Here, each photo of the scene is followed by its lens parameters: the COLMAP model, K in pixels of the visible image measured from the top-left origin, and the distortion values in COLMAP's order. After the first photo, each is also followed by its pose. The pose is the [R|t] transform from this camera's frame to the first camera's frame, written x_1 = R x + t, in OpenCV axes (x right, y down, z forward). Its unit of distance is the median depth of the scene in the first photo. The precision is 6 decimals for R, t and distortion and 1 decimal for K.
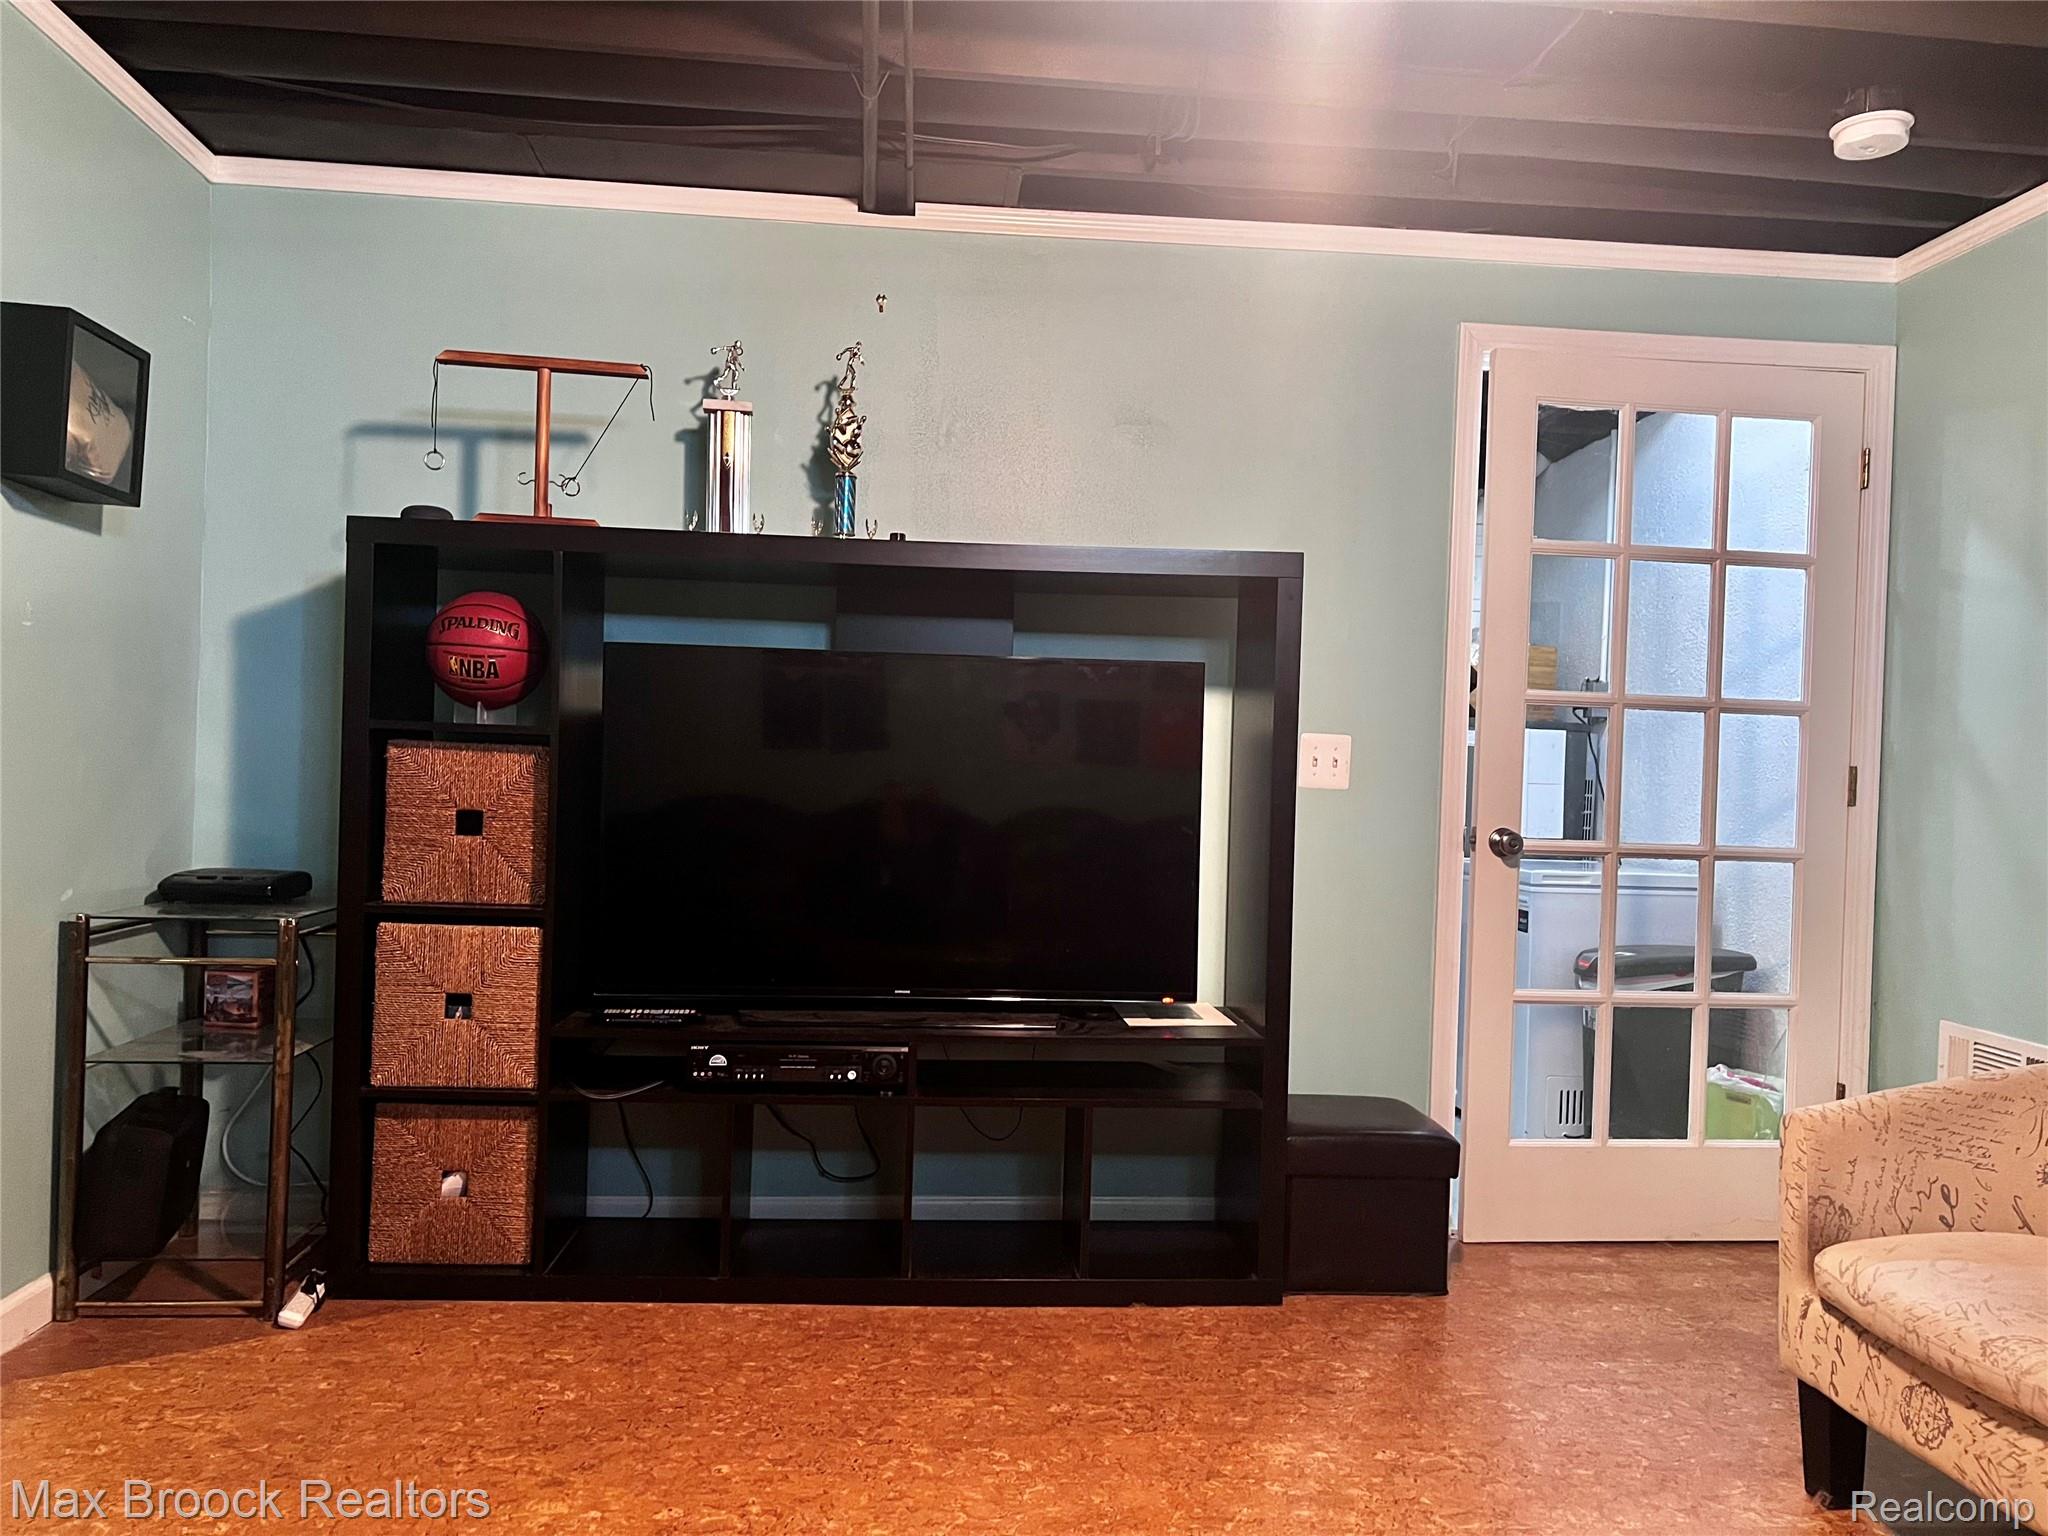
lens RADIAL K [[1531.4, 0, 1021.1], [0, 1531.4, 773.1], [0, 0, 1]] dist [0.060316, -0.068620]
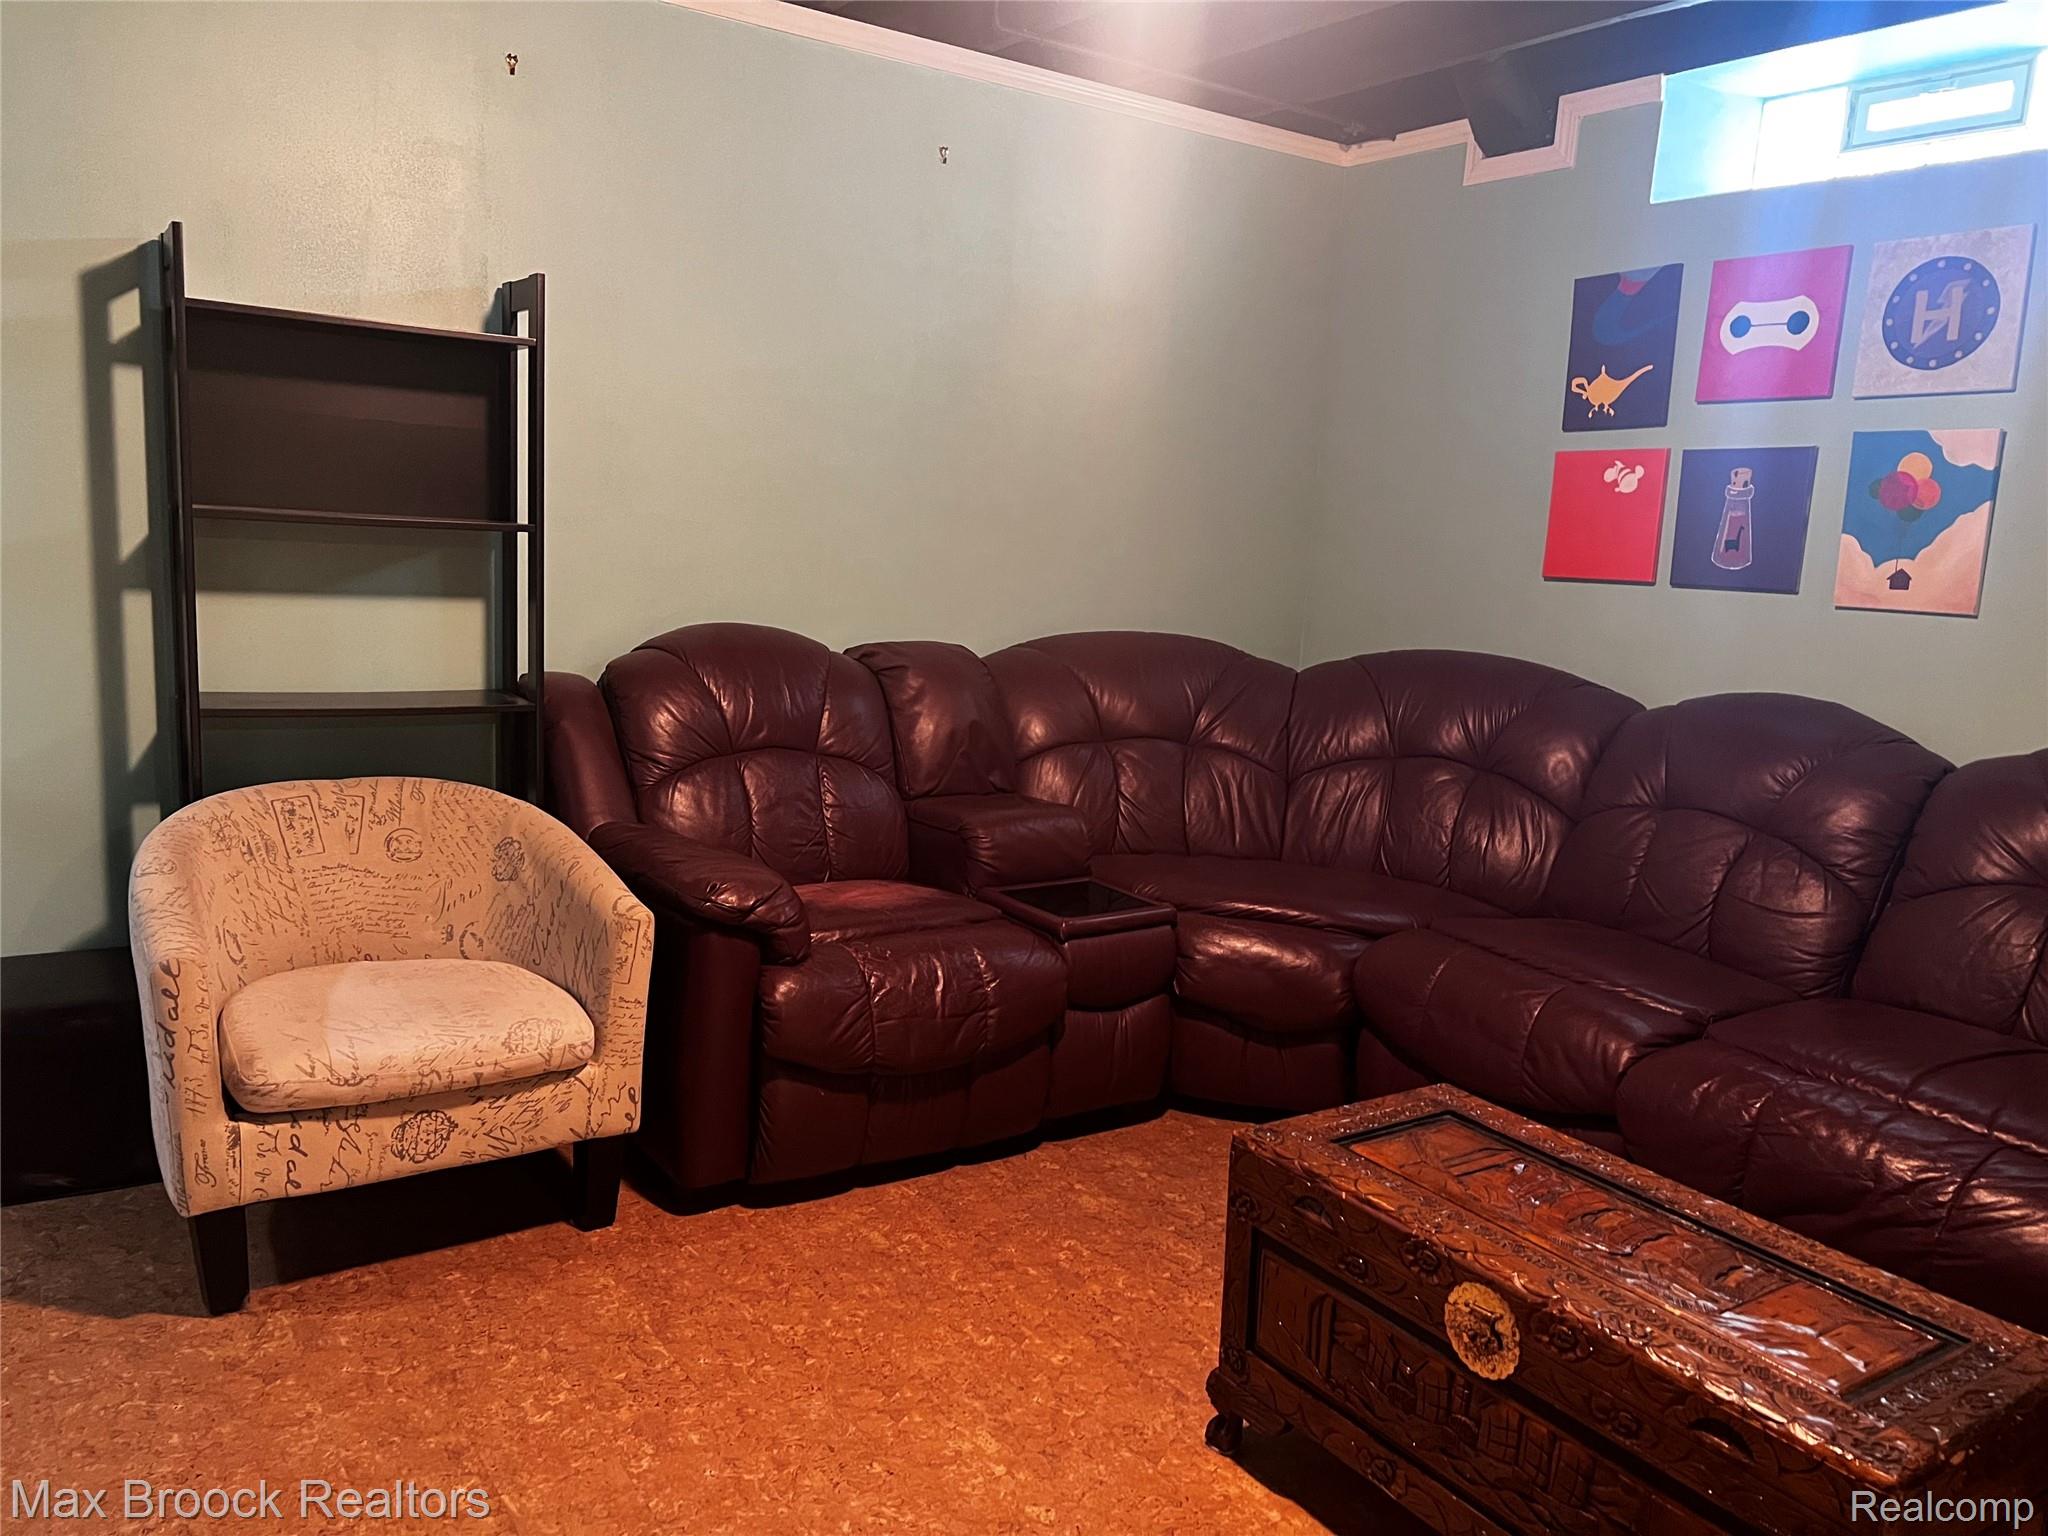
lens RADIAL K [[1531.4, 0, 1023.0], [0, 1531.4, 766.1], [0, 0, 1]] dist [0.060316, -0.068620]
pose [[-0.466538, -0.199777, 0.861644, -0.600116], [-0.074403, 0.979570, 0.186833, -0.122402], [-0.881366, 0.023055, -0.471871, 1.143148]]
